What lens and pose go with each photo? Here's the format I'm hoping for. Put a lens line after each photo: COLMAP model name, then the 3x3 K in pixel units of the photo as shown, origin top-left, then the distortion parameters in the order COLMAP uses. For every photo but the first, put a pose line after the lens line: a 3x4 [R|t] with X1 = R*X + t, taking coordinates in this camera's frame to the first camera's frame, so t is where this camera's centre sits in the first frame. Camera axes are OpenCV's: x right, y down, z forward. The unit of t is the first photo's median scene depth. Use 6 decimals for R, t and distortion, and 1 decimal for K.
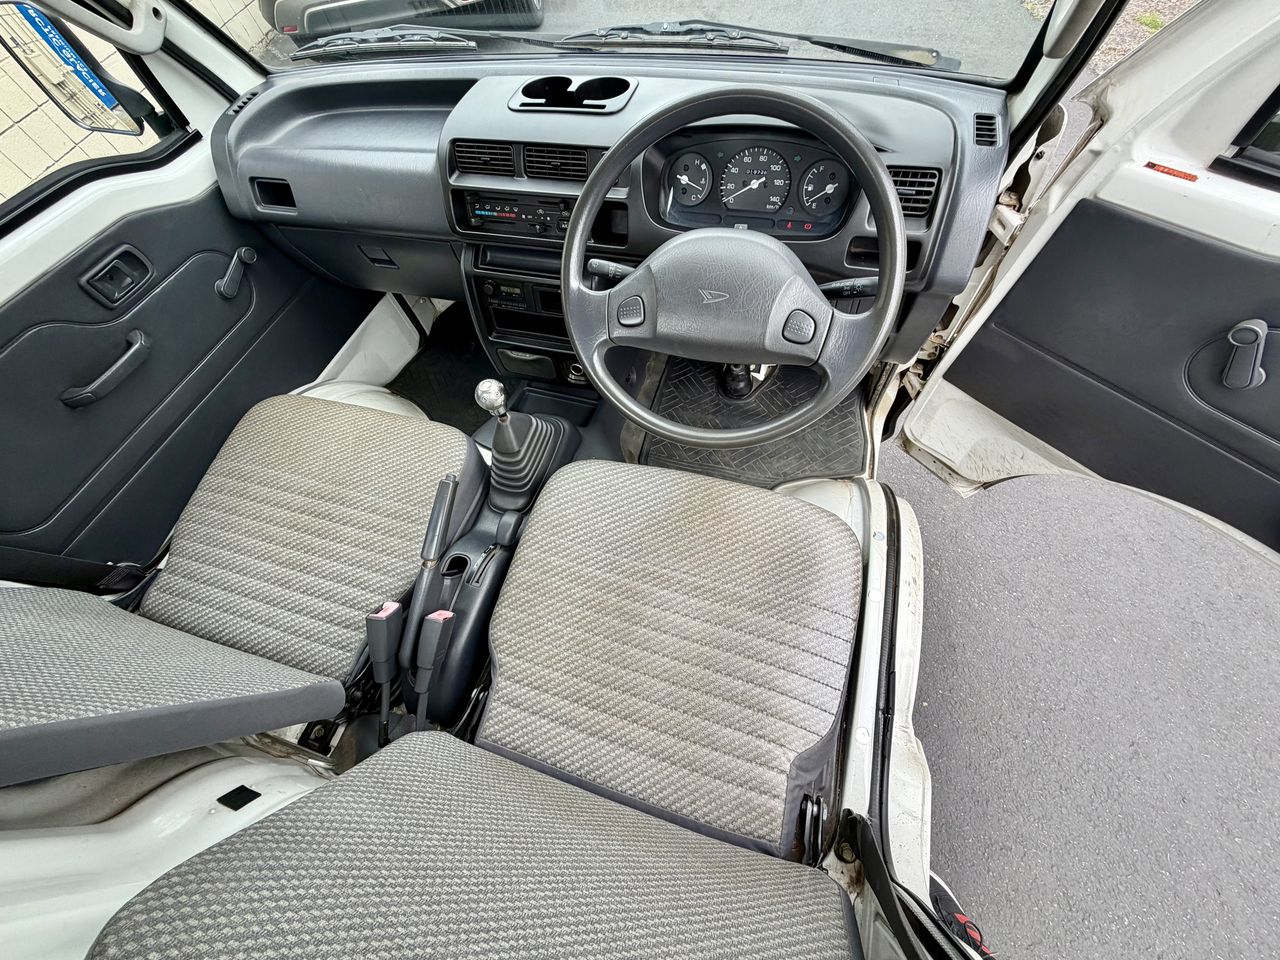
lens RADIAL K [[512.9, 0, 642.6], [0, 512.9, 478.3], [0, 0, 1]] dist [0.006874, -0.001209]
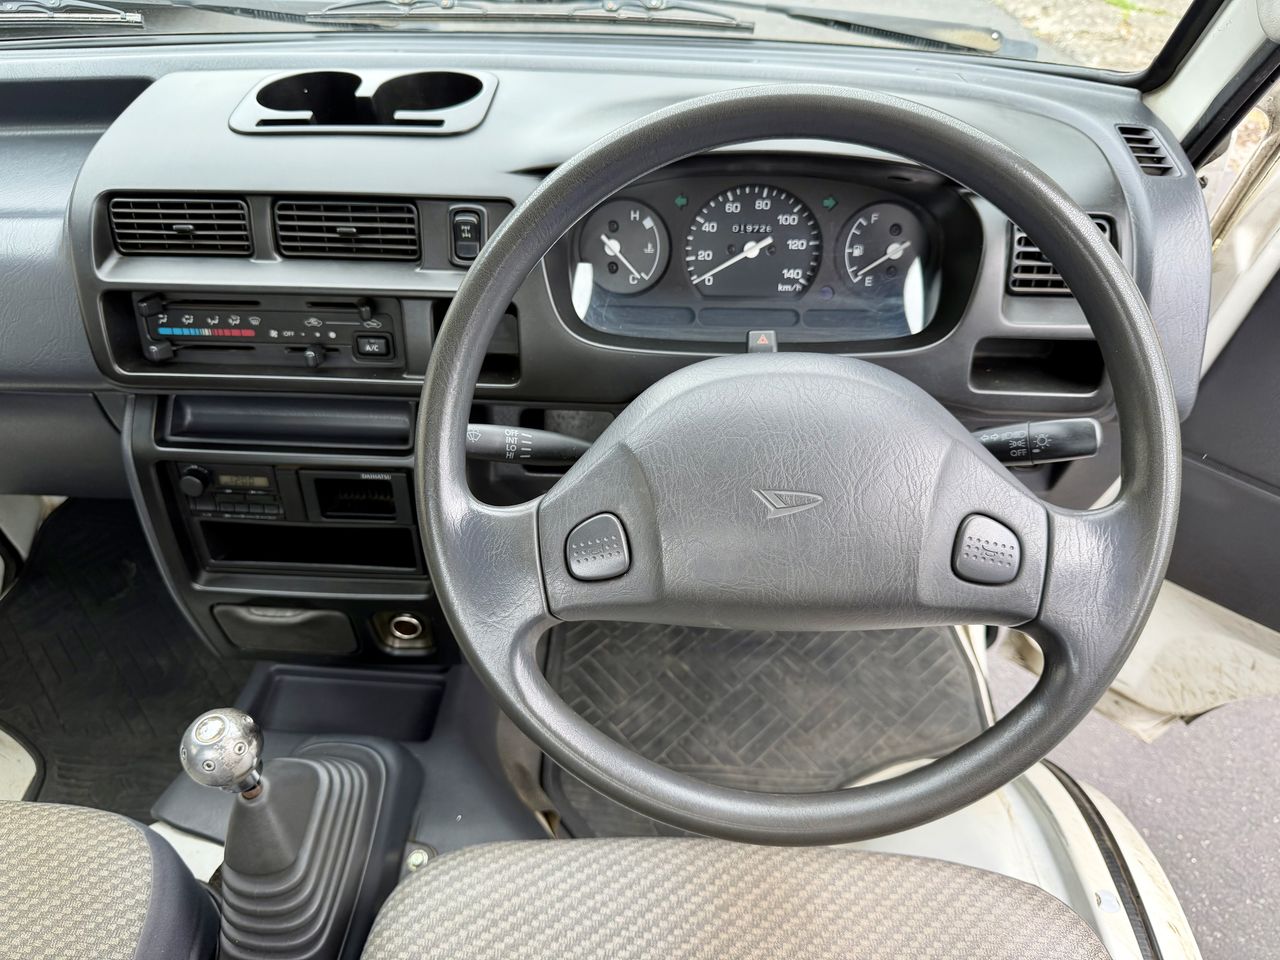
lens RADIAL K [[913.5, 0, 646.6], [0, 913.5, 482.6], [0, 0, 1]] dist [0.031049, -0.042908]
pose [[0.968526, -0.107297, 0.224598, -0.099074], [0.156881, 0.963677, -0.216135, -0.139076], [-0.193249, 0.244567, 0.950180, 0.172241]]
